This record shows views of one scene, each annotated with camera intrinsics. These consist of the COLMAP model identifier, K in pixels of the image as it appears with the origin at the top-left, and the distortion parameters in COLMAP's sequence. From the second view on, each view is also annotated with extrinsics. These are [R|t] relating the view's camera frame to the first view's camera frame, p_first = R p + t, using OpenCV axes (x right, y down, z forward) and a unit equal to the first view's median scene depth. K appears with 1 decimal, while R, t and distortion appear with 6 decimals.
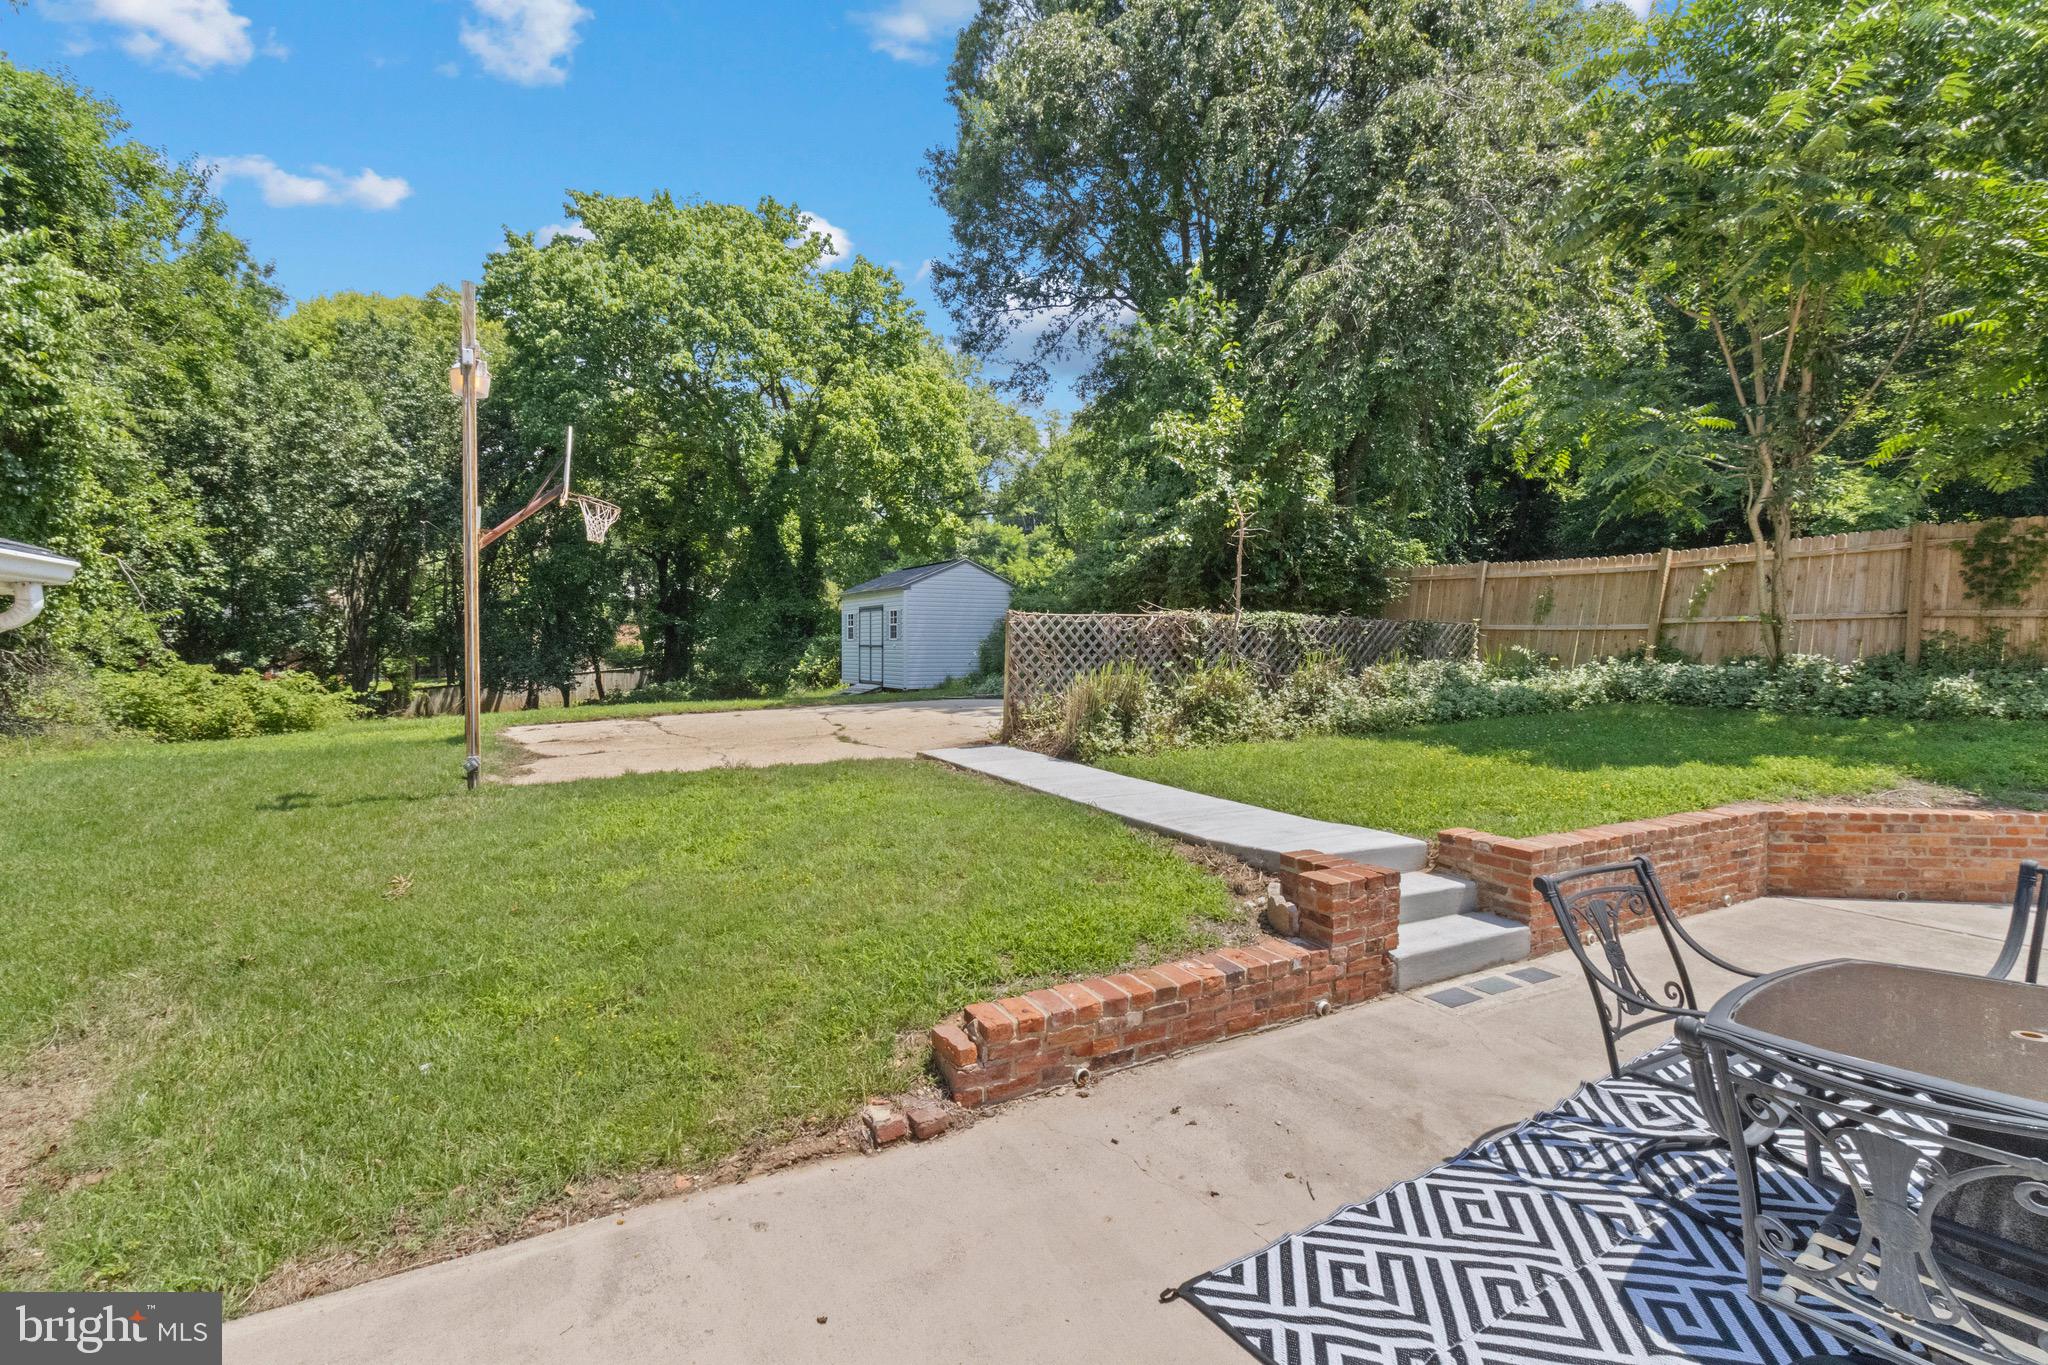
lens RADIAL K [[938.5, 0, 1028.1], [0, 938.5, 660.6], [0, 0, 1]] dist [-0.000466, 0.002050]
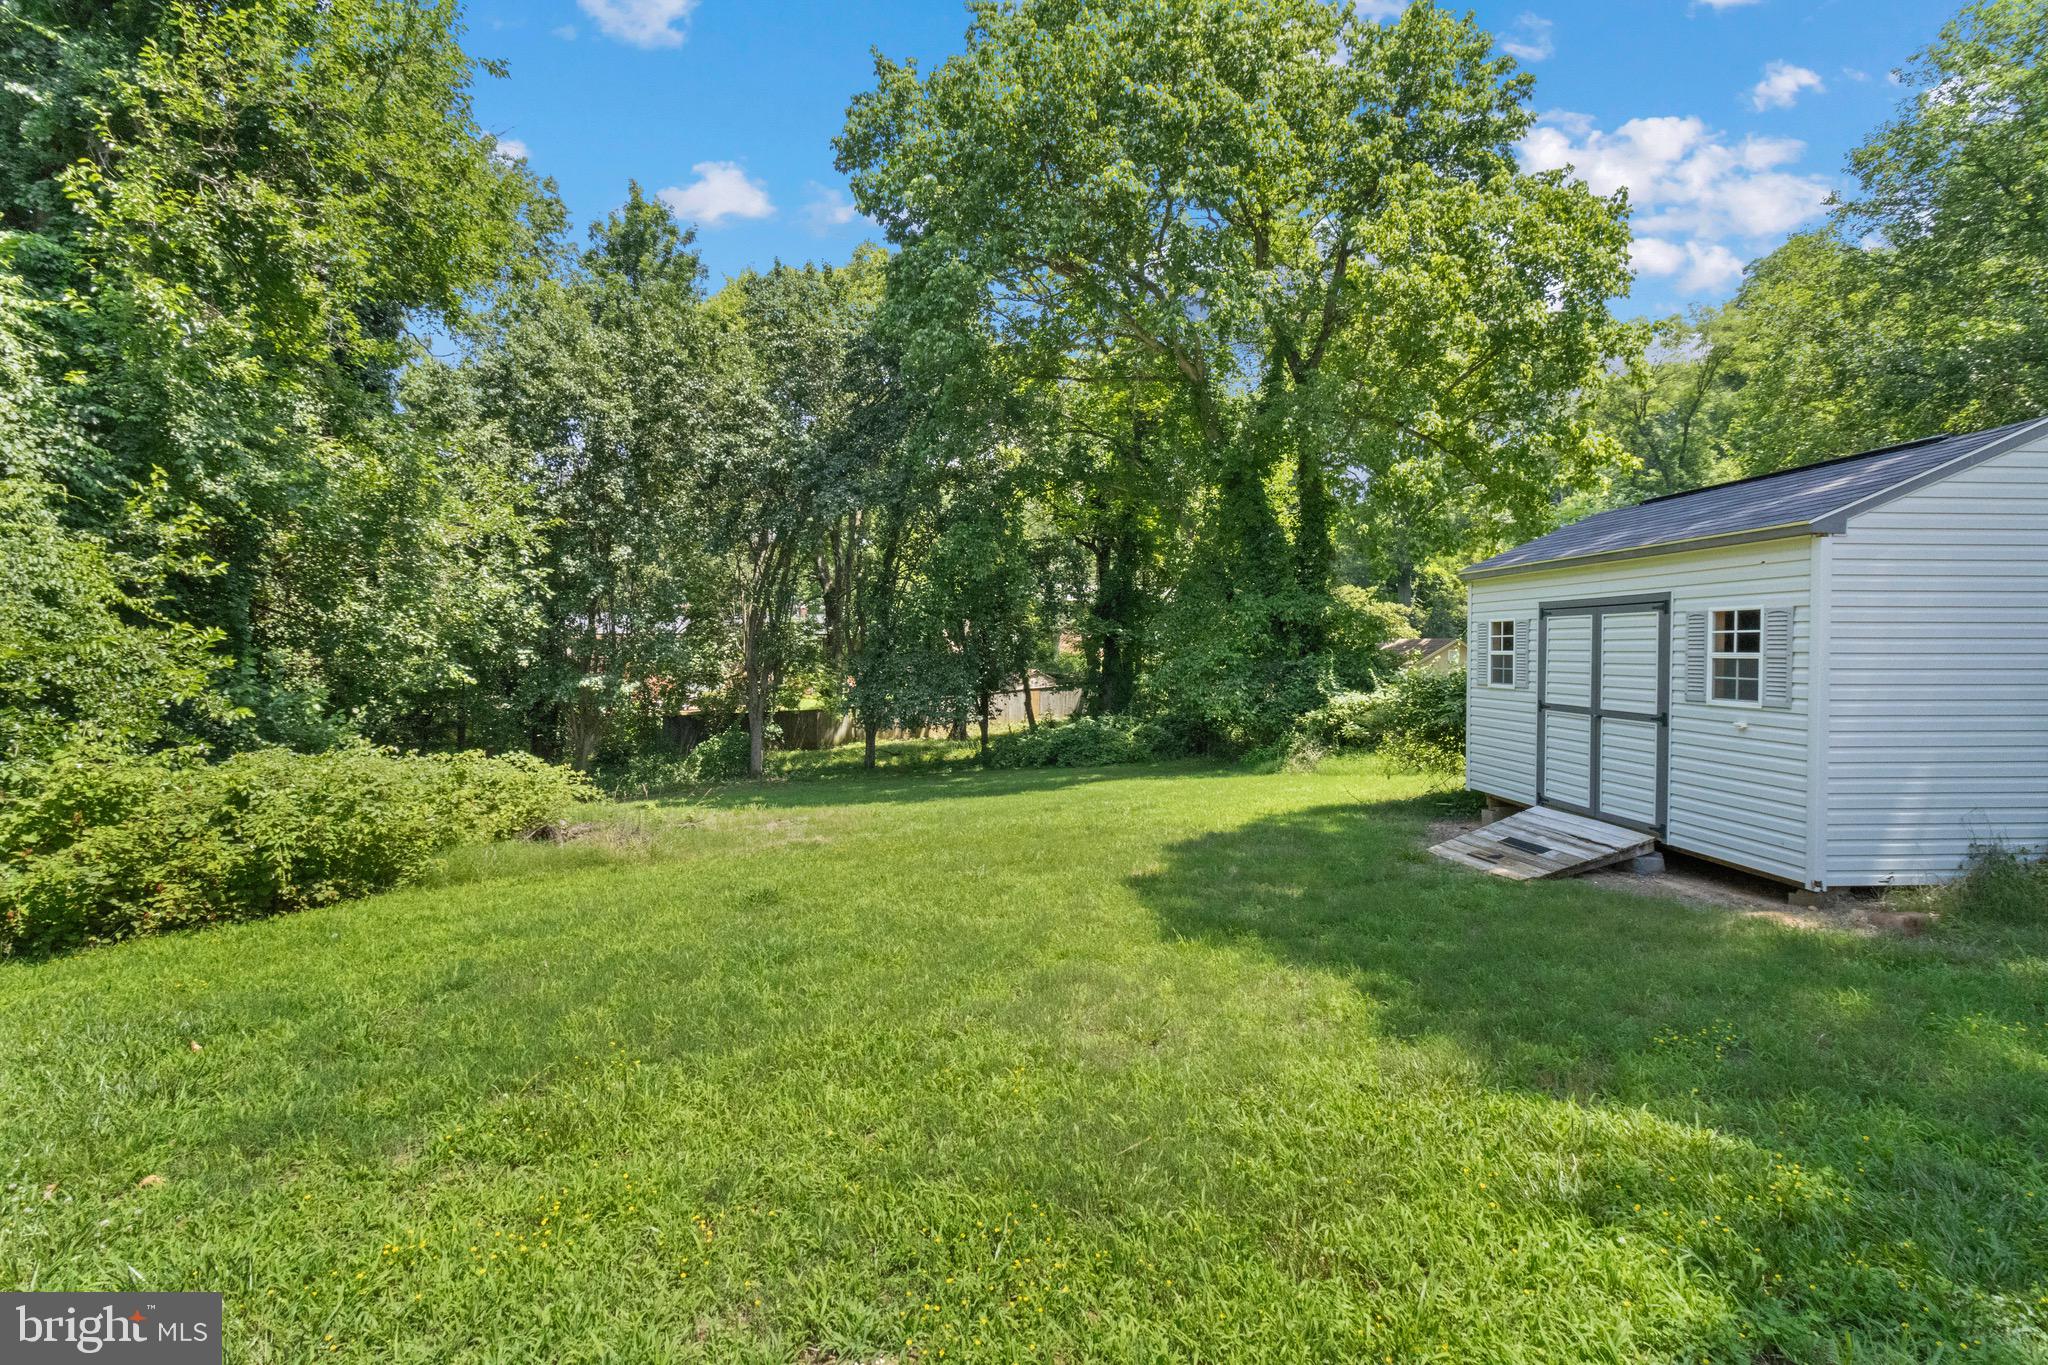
lens RADIAL K [[938.5, 0, 1028.0], [0, 938.5, 668.6], [0, 0, 1]] dist [-0.000466, 0.002050]
pose [[0.892257, 0.010401, -0.451407, -0.122684], [-0.007228, 0.999936, 0.008753, -0.020595], [0.451469, -0.004547, 0.892275, 0.363141]]
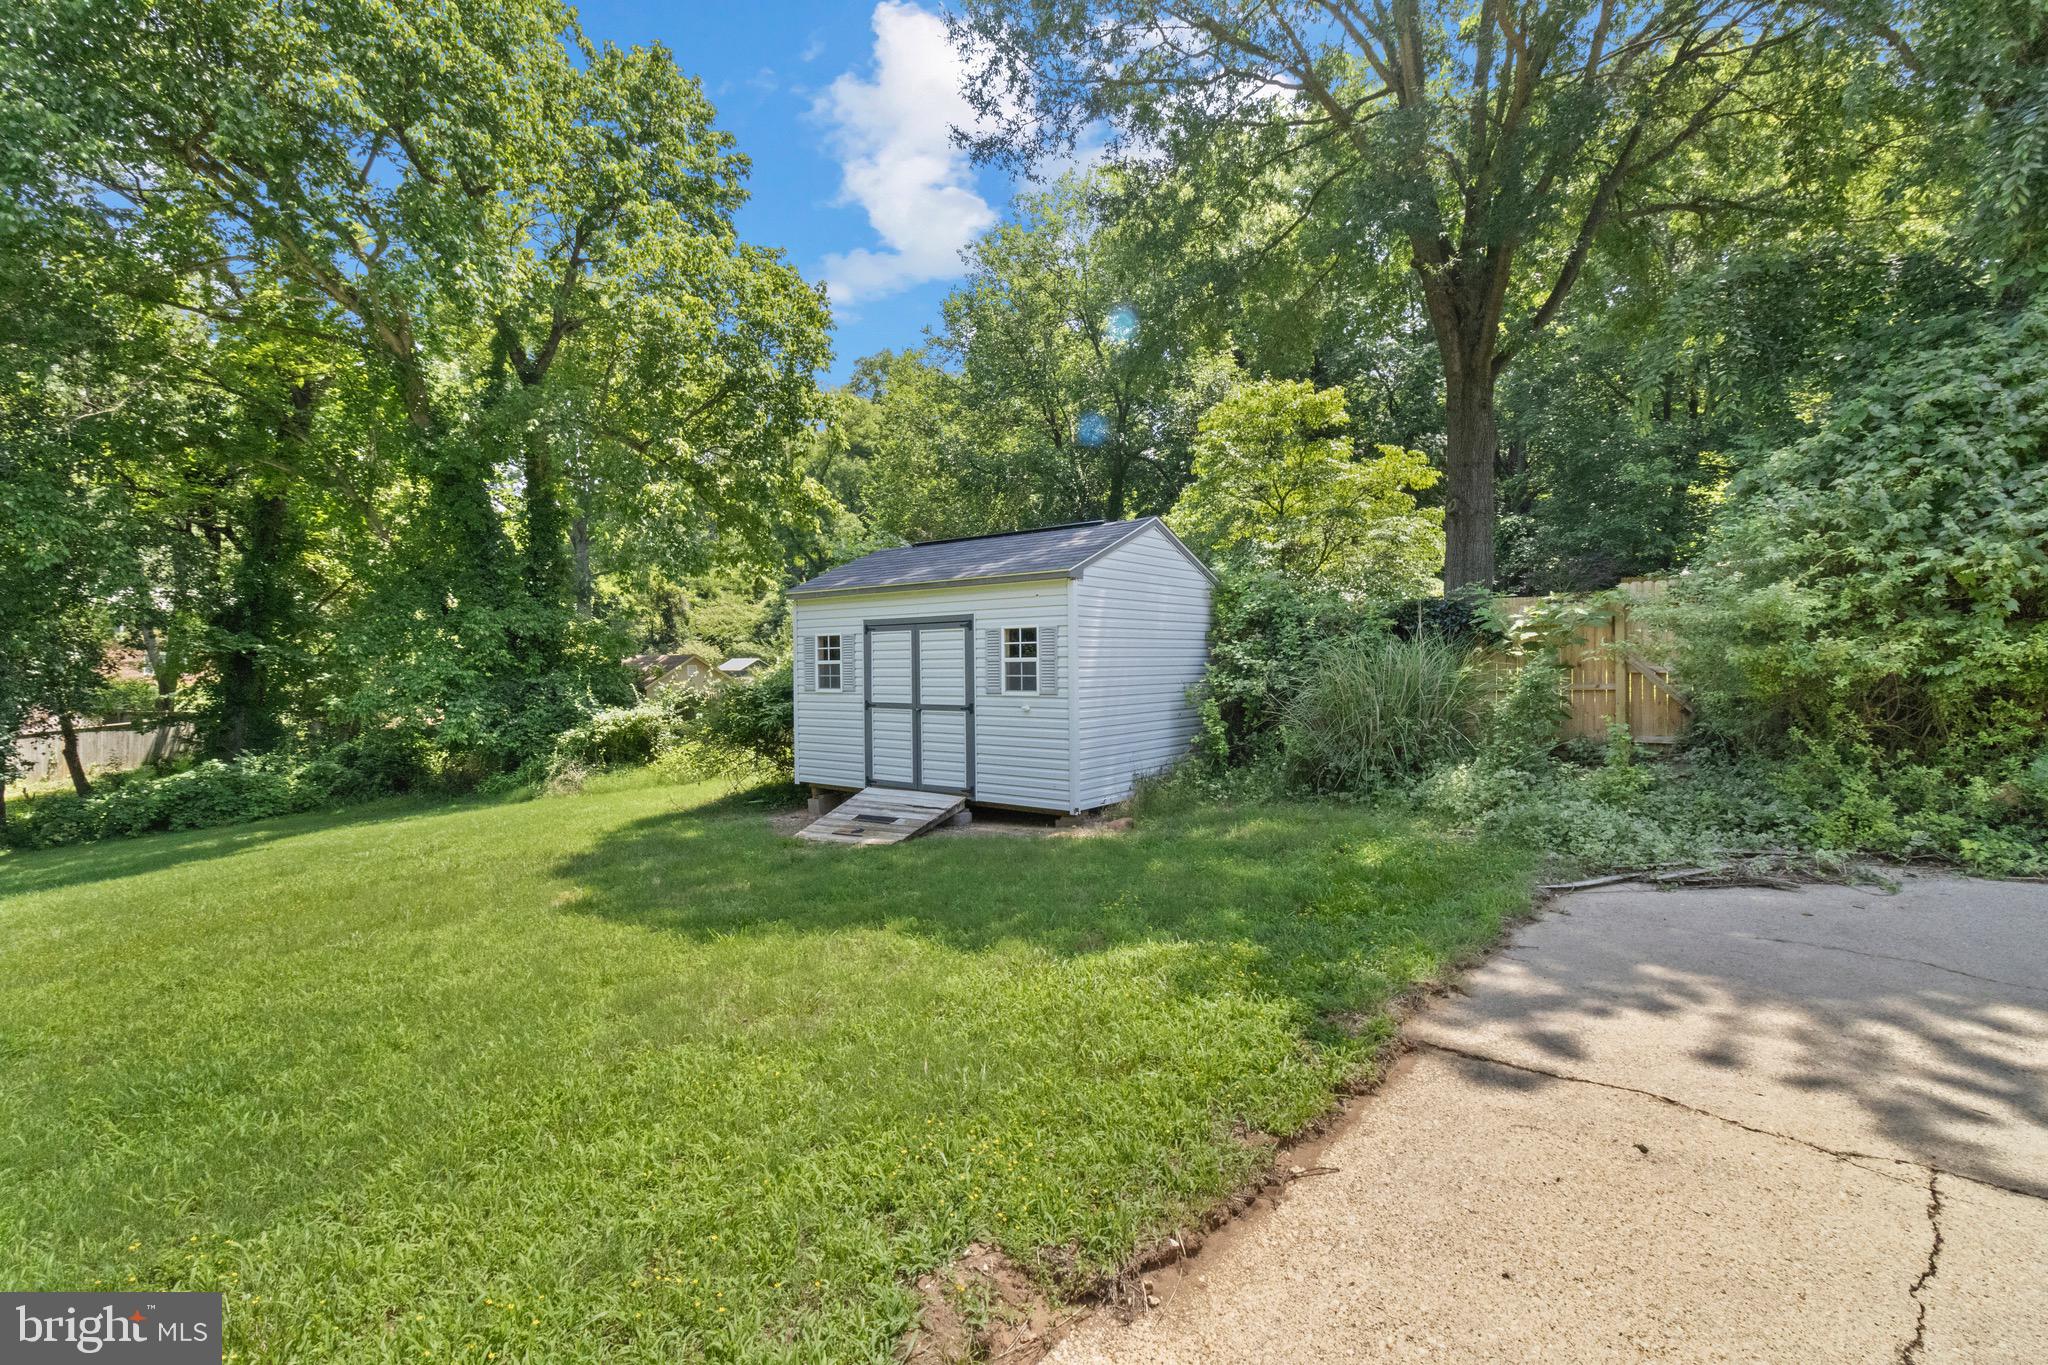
lens RADIAL K [[938.5, 0, 1023.8], [0, 938.5, 667.7], [0, 0, 1]] dist [-0.000466, 0.002050]
pose [[0.929894, -0.013180, 0.367592, -0.175592], [0.017633, 0.999806, -0.008758, -0.018121], [-0.367405, 0.014626, 0.929946, 0.346576]]
